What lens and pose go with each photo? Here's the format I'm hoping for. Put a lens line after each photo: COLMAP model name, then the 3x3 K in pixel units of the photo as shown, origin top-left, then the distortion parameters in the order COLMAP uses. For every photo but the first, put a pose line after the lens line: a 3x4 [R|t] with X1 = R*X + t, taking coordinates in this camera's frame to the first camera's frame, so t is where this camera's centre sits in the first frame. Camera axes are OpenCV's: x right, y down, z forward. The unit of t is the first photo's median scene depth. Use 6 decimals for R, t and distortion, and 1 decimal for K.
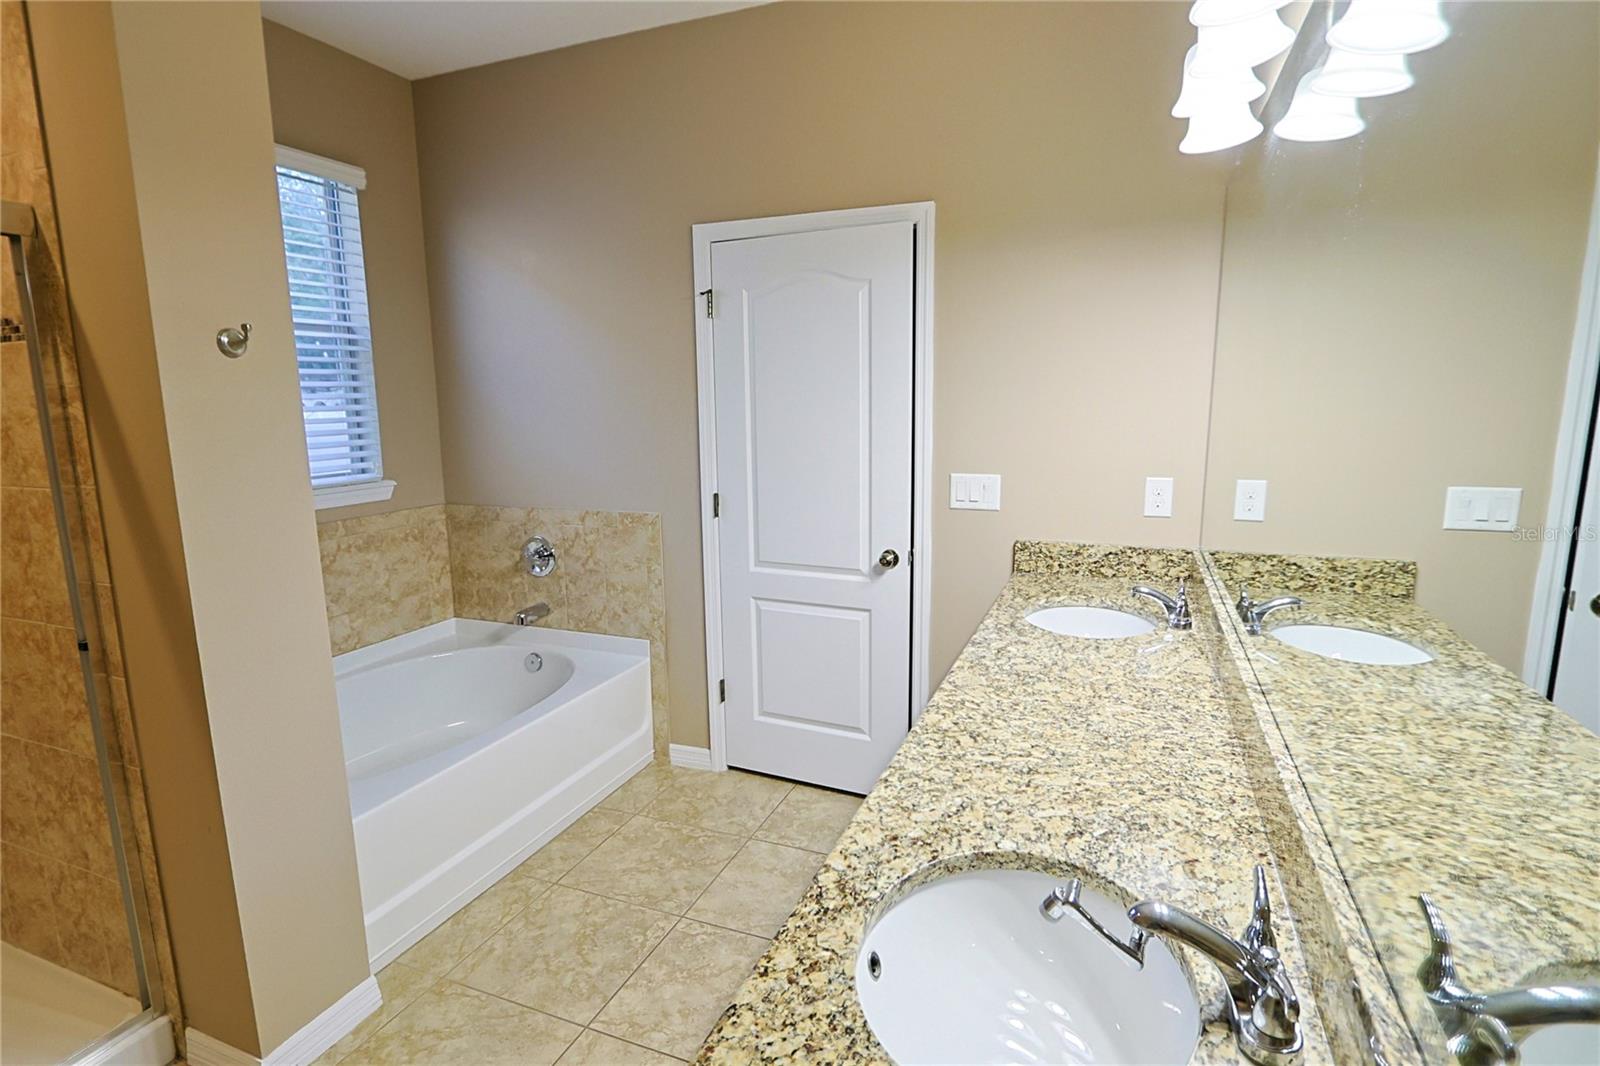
lens RADIAL K [[815.5, 0, 802.3], [0, 815.5, 541.6], [0, 0, 1]] dist [-0.022109, 0.004507]
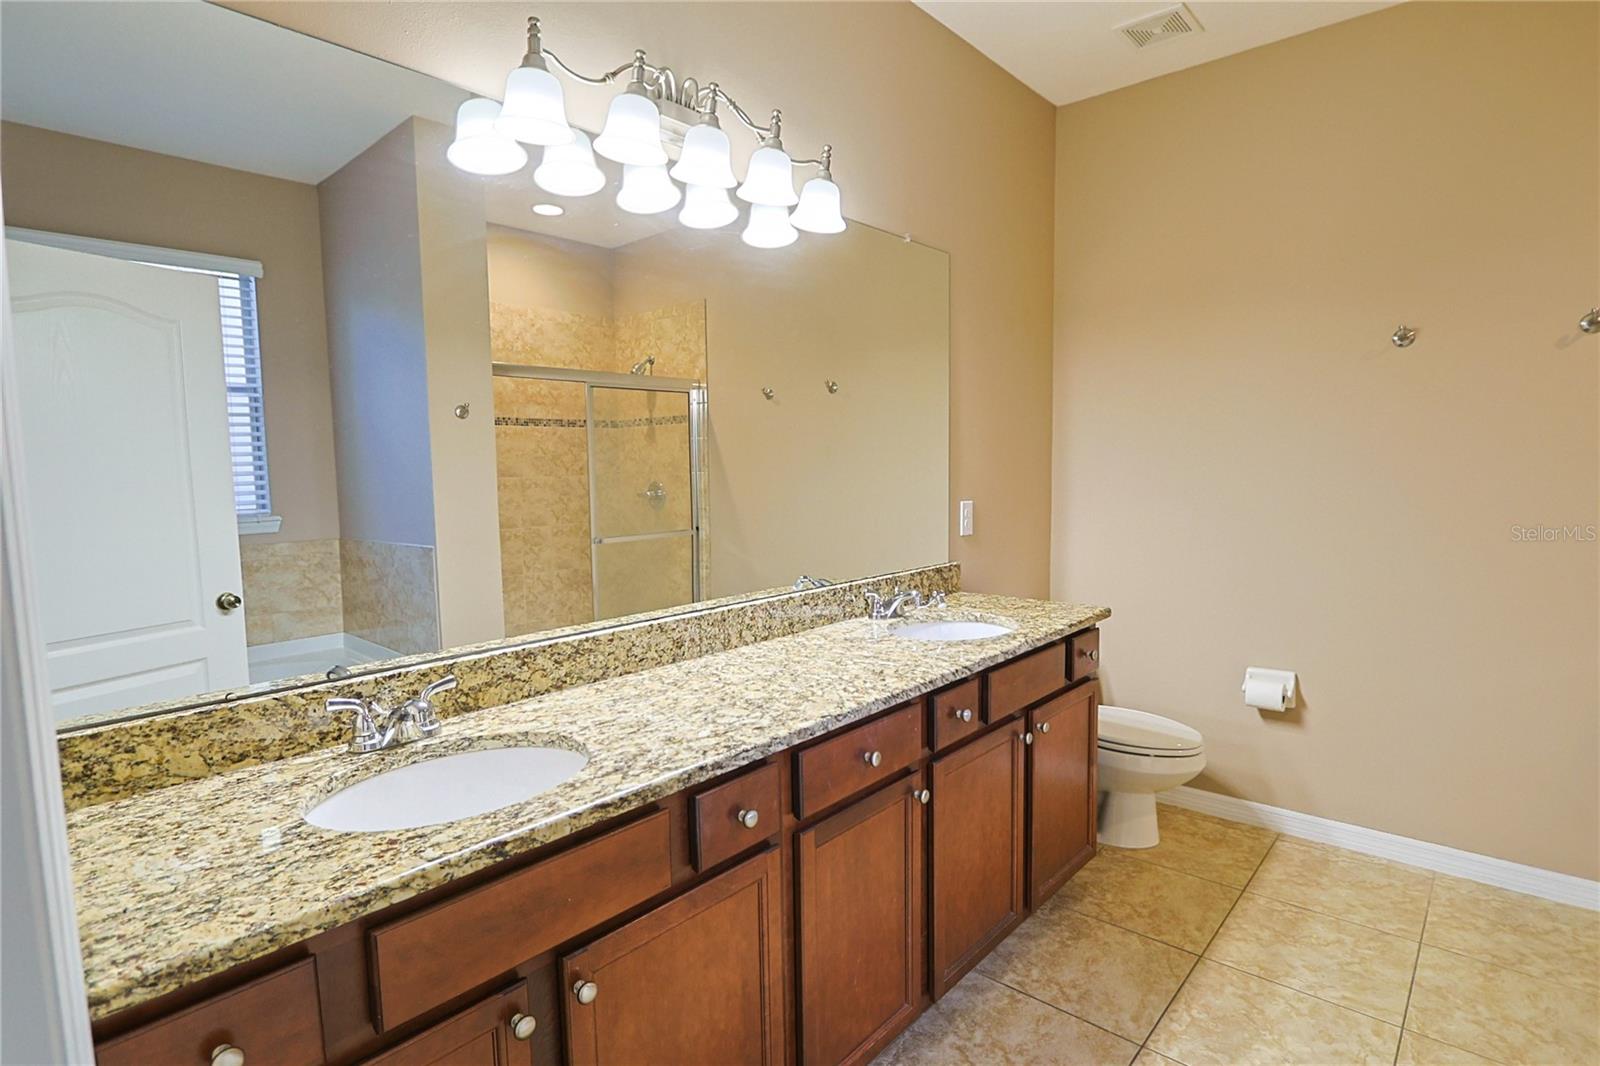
lens RADIAL K [[815.5, 0, 802.3], [0, 815.5, 541.6], [0, 0, 1]] dist [-0.022109, 0.004507]
pose [[-0.941127, -0.010122, 0.337903, -0.044541], [0.082536, 0.962423, 0.258708, -0.128497], [-0.327824, 0.271366, -0.904926, 0.924415]]
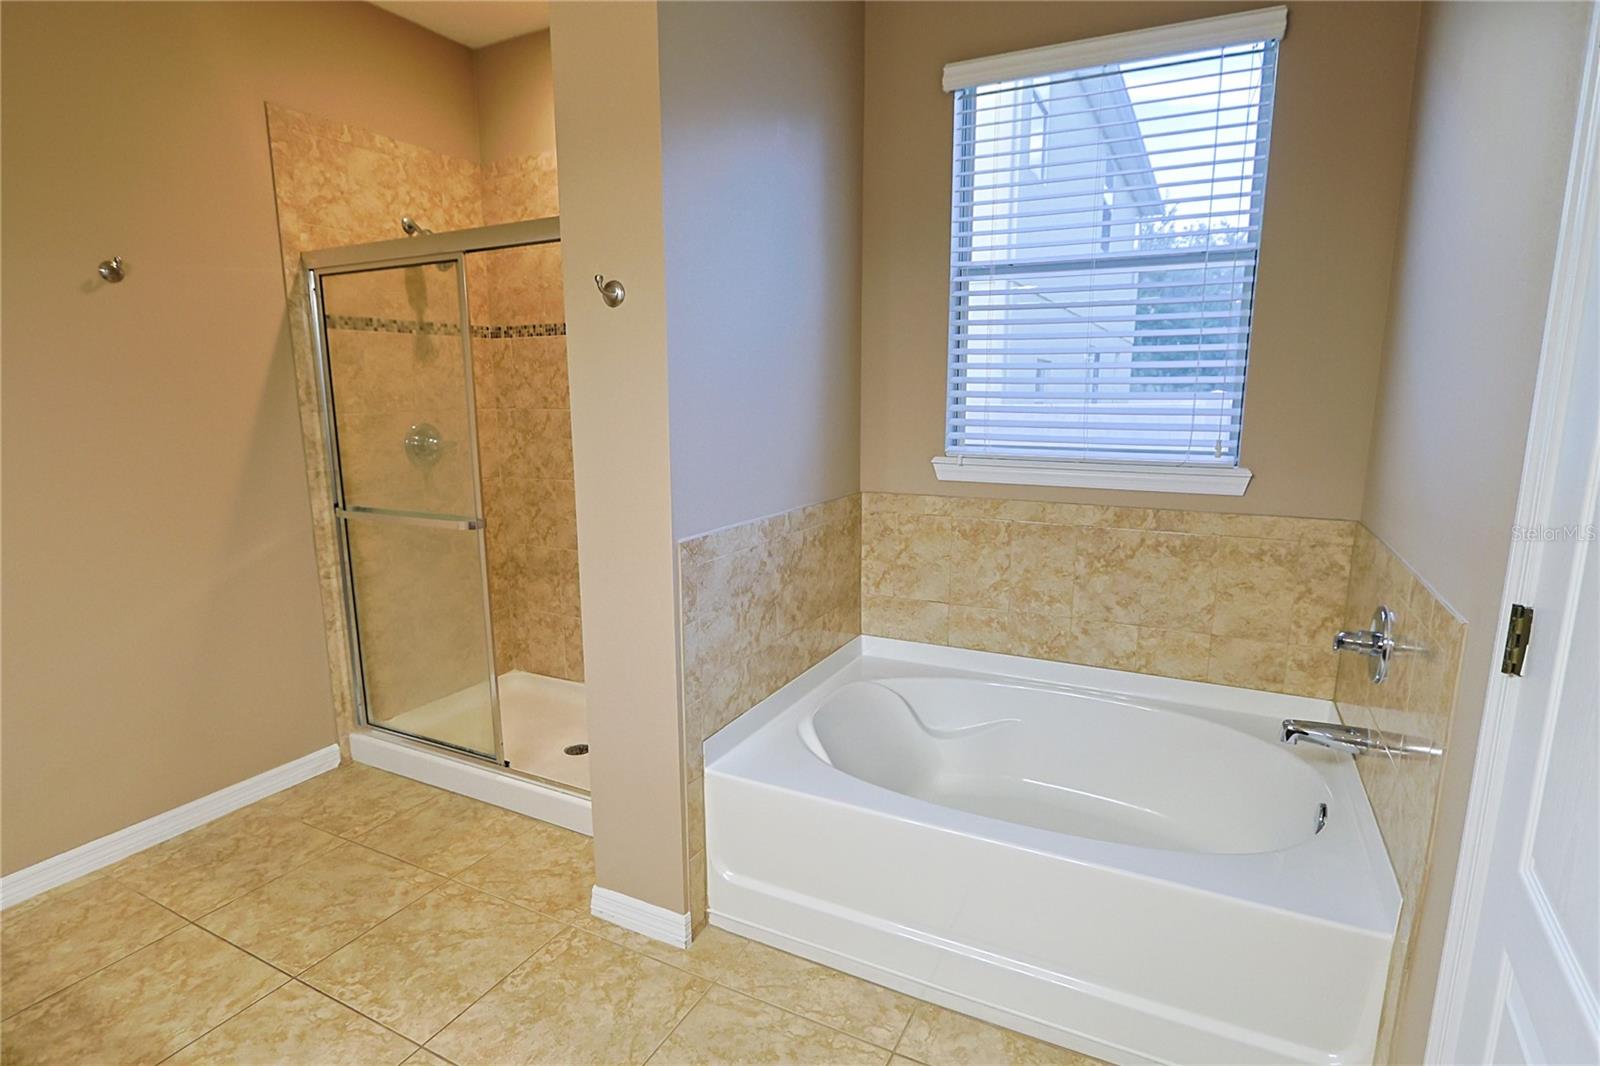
lens RADIAL K [[815.5, 0, 802.3], [0, 815.5, 541.6], [0, 0, 1]] dist [-0.022109, 0.004507]
pose [[-0.091423, 0.195315, -0.976470, 0.222721], [-0.171542, 0.962829, 0.208647, -0.097068], [0.980926, 0.186581, -0.054520, 0.685333]]
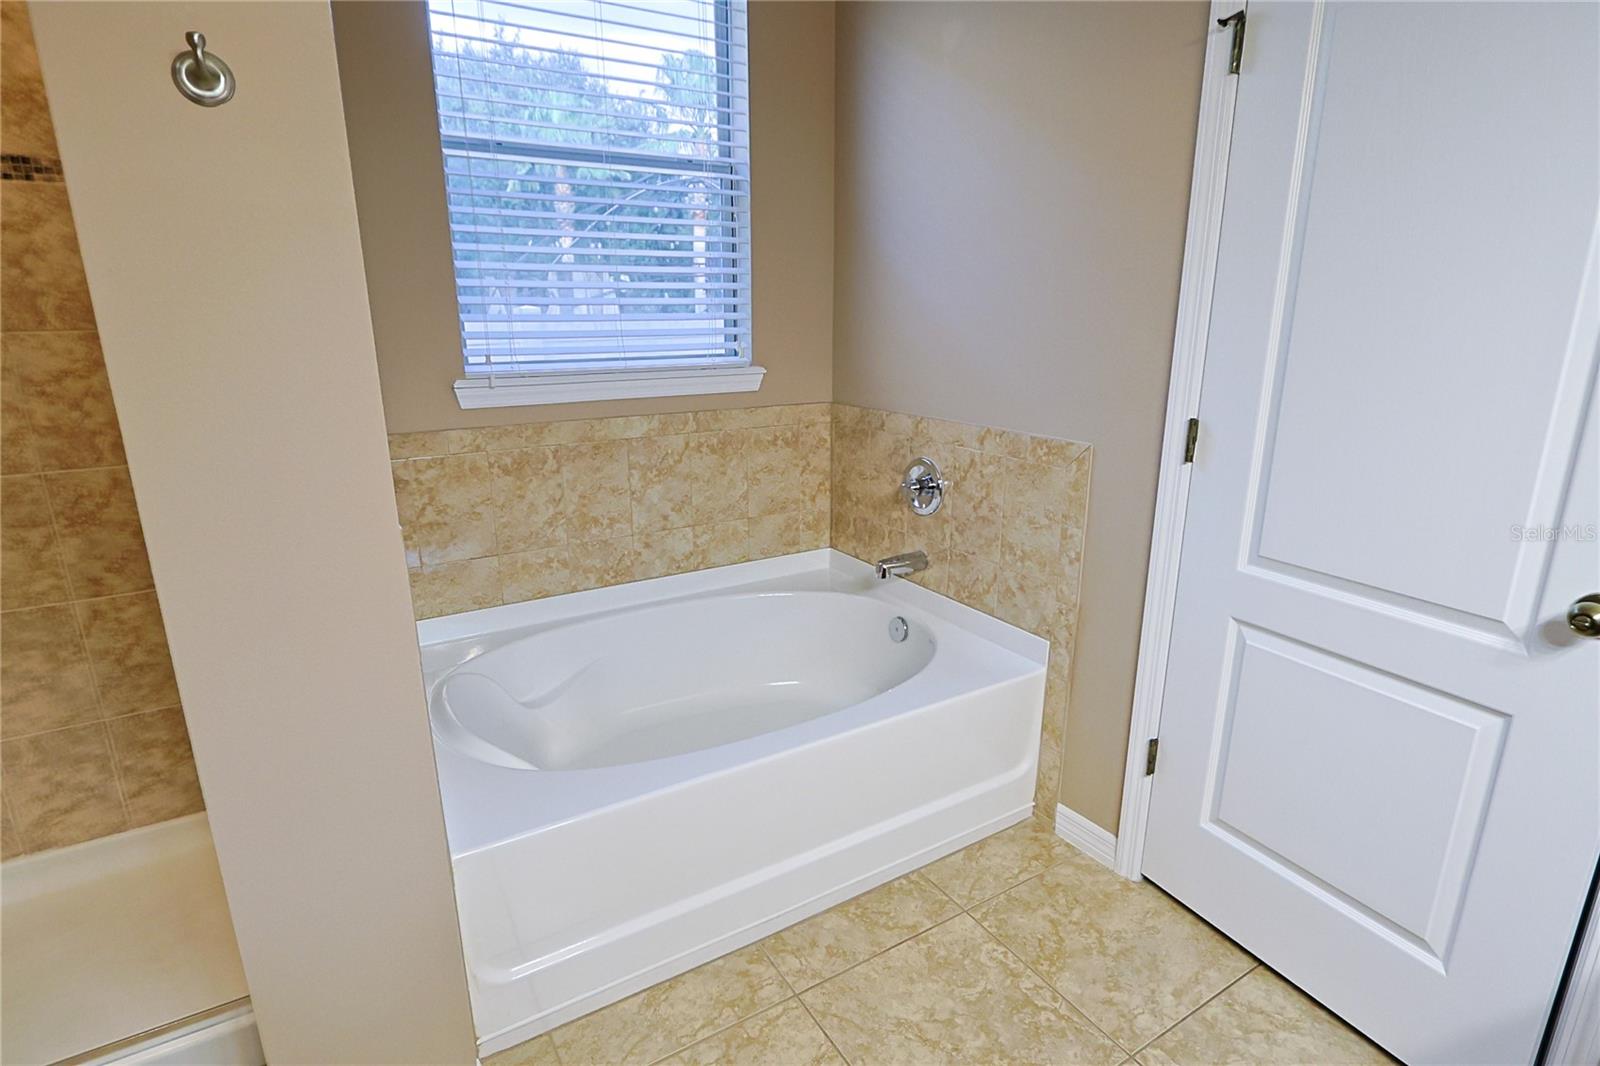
lens RADIAL K [[815.5, 0, 802.3], [0, 815.5, 541.6], [0, 0, 1]] dist [-0.022109, 0.004507]
pose [[0.801477, 0.171673, -0.572855, 0.008056], [-0.110335, 0.983915, 0.140491, -0.024365], [0.587759, -0.049394, 0.807527, 0.382590]]
